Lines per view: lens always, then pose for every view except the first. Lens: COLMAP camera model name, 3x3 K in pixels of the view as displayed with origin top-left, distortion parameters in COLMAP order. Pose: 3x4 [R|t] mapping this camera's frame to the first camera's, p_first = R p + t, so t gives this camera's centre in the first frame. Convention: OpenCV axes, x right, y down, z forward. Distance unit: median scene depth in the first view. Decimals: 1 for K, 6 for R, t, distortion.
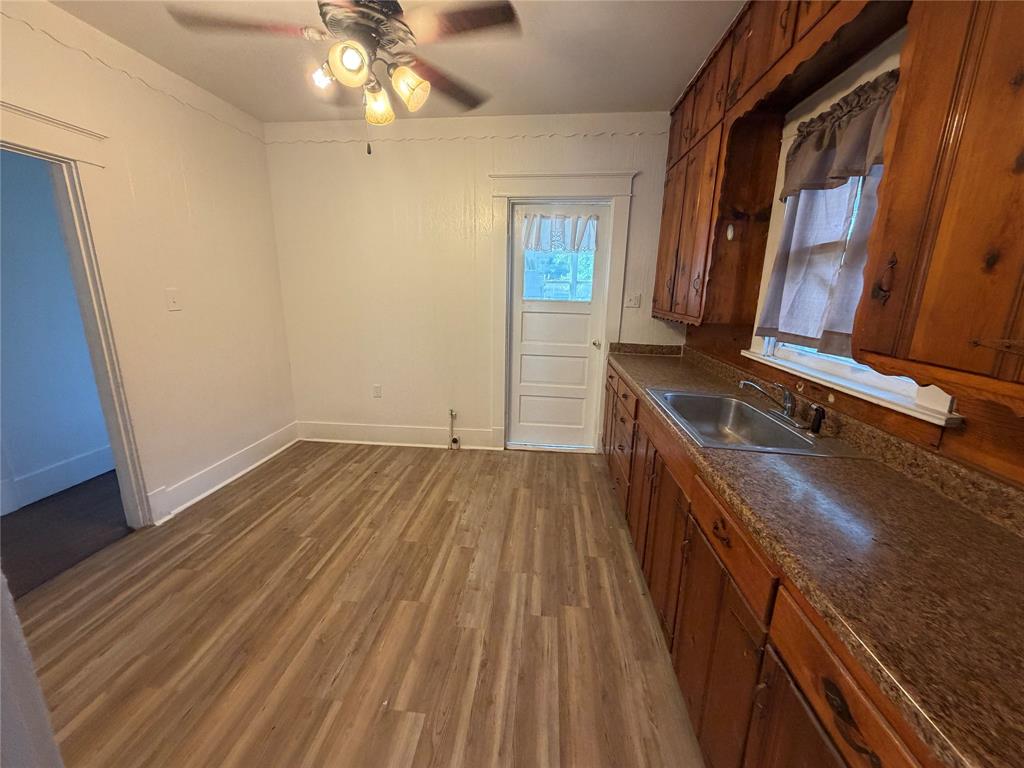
lens RADIAL K [[409.8, 0, 510.2], [0, 409.8, 383.2], [0, 0, 1]] dist [-0.002652, 0.000036]
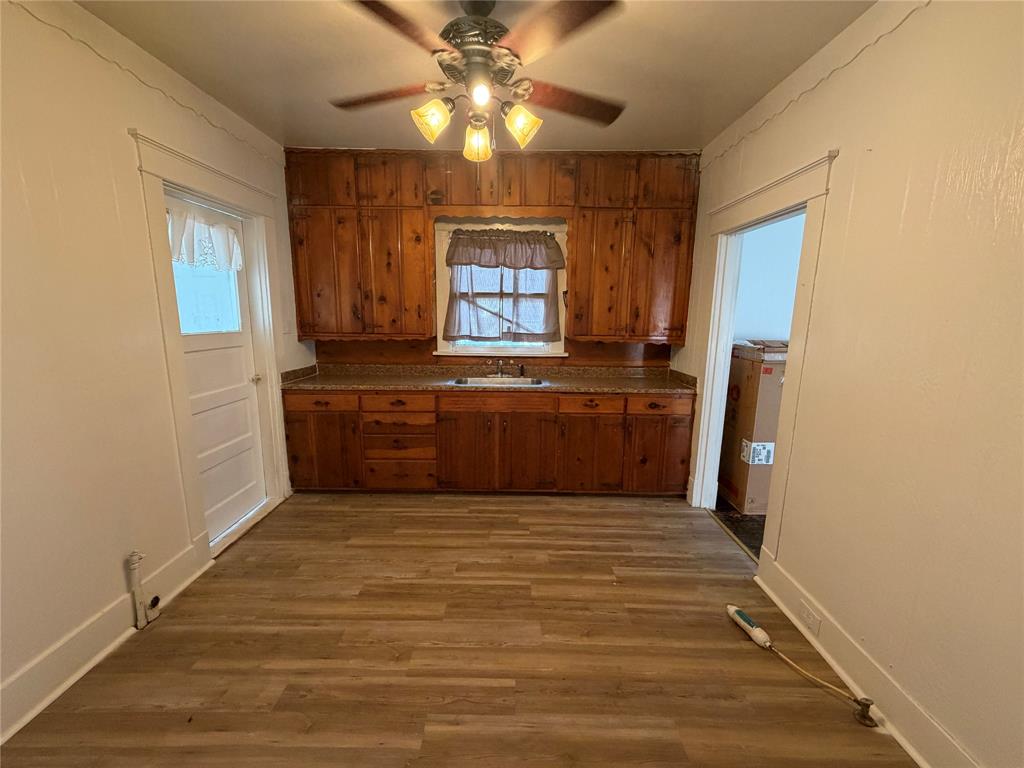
lens RADIAL K [[409.8, 0, 512.3], [0, 409.8, 382.2], [0, 0, 1]] dist [-0.002652, 0.000036]
pose [[-0.093151, -0.193694, 0.976630, -1.085179], [0.218703, 0.952958, 0.209859, -0.244401], [-0.971335, 0.233140, -0.046408, 0.836170]]
